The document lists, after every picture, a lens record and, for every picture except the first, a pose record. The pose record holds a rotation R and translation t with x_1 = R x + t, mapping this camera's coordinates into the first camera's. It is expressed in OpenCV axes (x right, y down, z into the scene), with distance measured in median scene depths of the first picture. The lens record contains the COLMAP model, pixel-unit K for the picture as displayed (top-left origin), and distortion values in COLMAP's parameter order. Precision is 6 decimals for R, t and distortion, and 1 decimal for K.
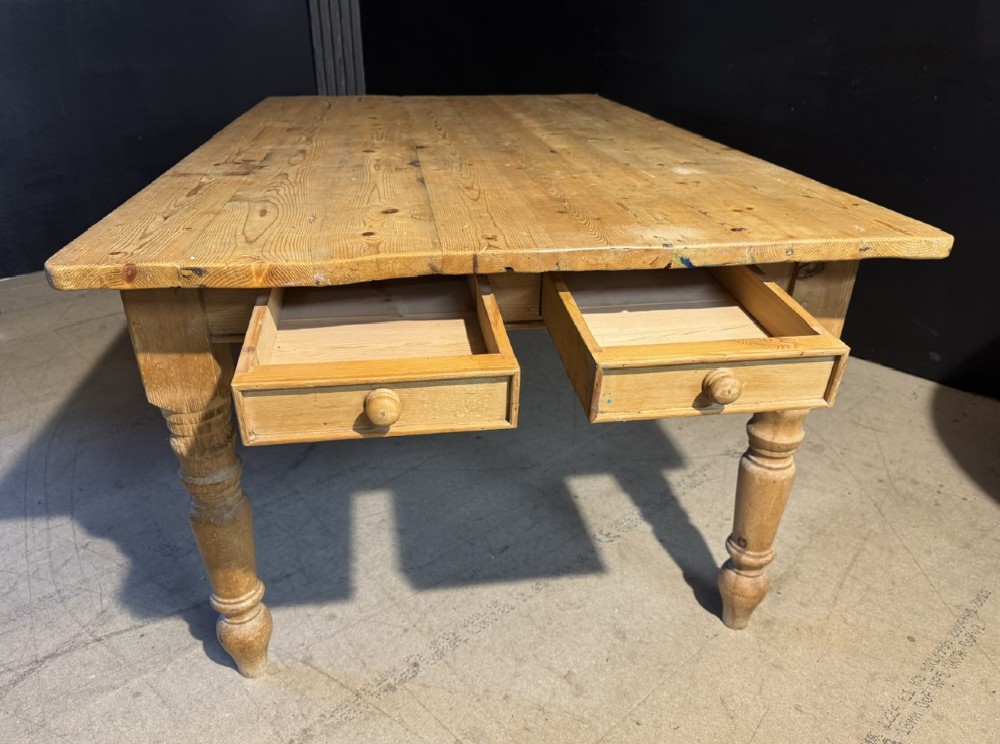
lens RADIAL K [[717.5, 0, 500.3], [0, 717.5, 352.8], [0, 0, 1]] dist [0.020599, -0.033259]
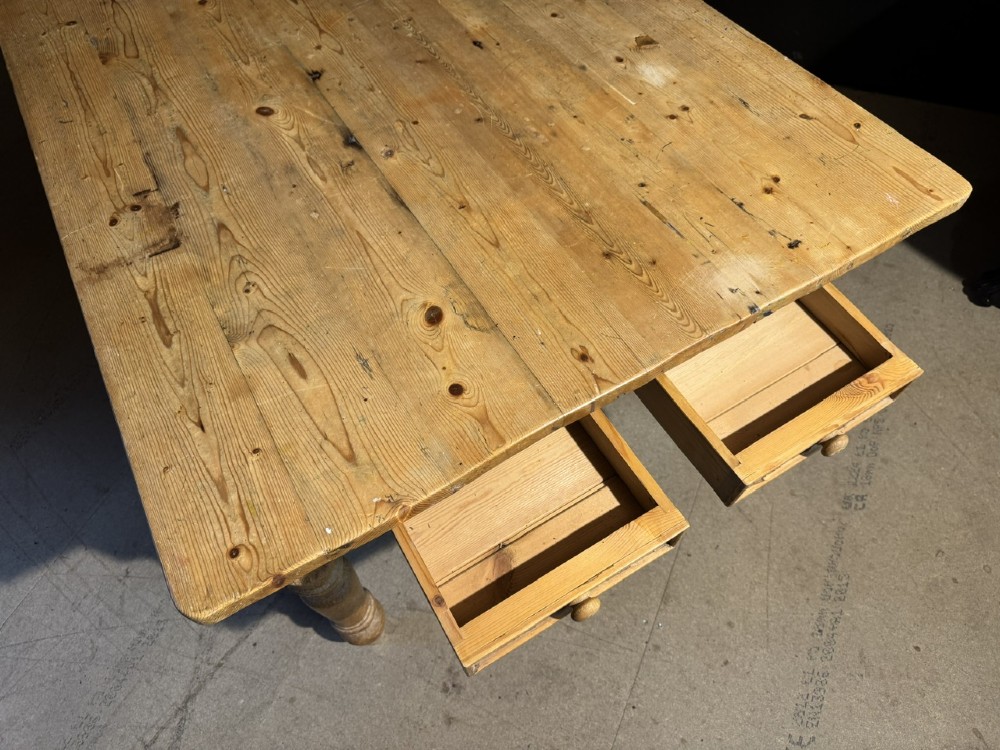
lens RADIAL K [[717.5, 0, 496.3], [0, 717.5, 348.3], [0, 0, 1]] dist [0.020599, -0.033259]
pose [[0.928245, -0.338493, 0.154217, -0.182390], [0.225066, 0.841197, 0.491663, -0.458255], [-0.296151, -0.421675, 0.857021, 0.152840]]
